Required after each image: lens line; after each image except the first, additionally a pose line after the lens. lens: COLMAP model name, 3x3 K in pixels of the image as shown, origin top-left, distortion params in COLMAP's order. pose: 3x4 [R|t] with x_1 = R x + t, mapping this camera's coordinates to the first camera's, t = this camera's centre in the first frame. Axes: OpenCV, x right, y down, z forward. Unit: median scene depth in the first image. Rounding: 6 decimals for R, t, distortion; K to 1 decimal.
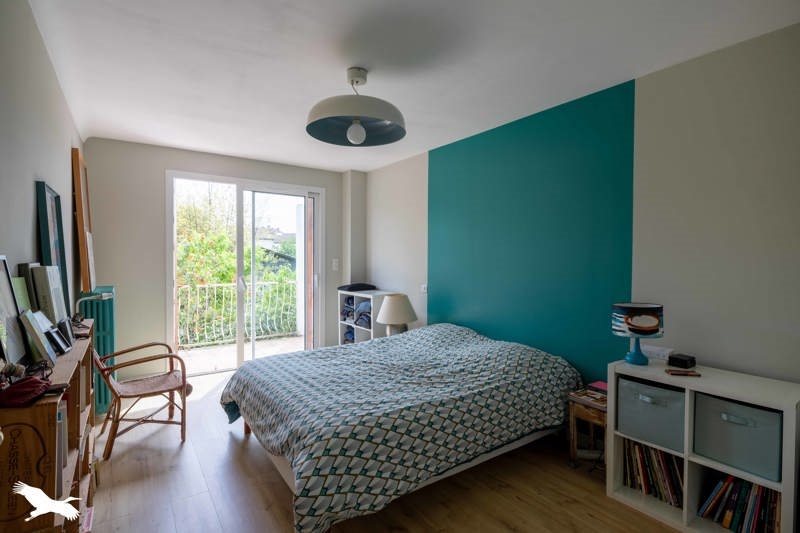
lens RADIAL K [[383.8, 0, 396.7], [0, 383.8, 264.8], [0, 0, 1]] dist [-0.000421, -0.000333]
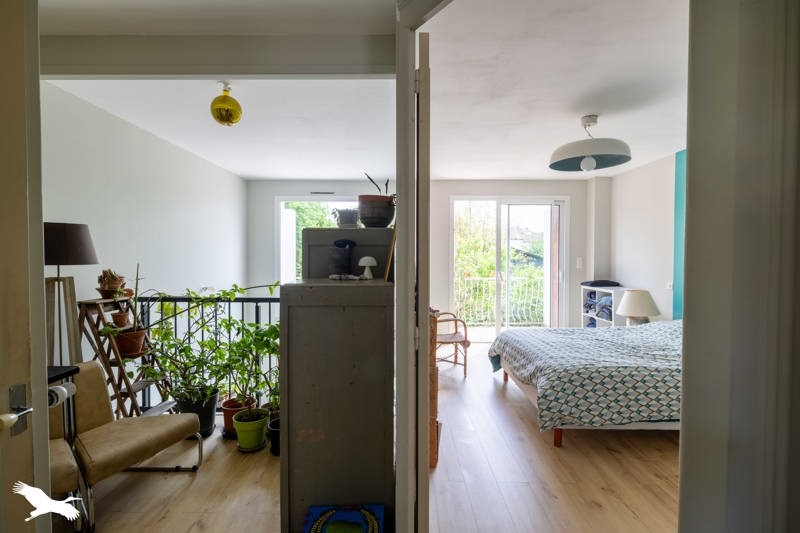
lens RADIAL K [[383.8, 0, 397.1], [0, 383.8, 263.9], [0, 0, 1]] dist [-0.000421, -0.000333]
pose [[0.810591, 0.006442, -0.585578, 0.113922], [-0.006251, 0.999978, 0.002347, 0.006477], [0.585580, 0.001759, 0.810613, -0.384683]]
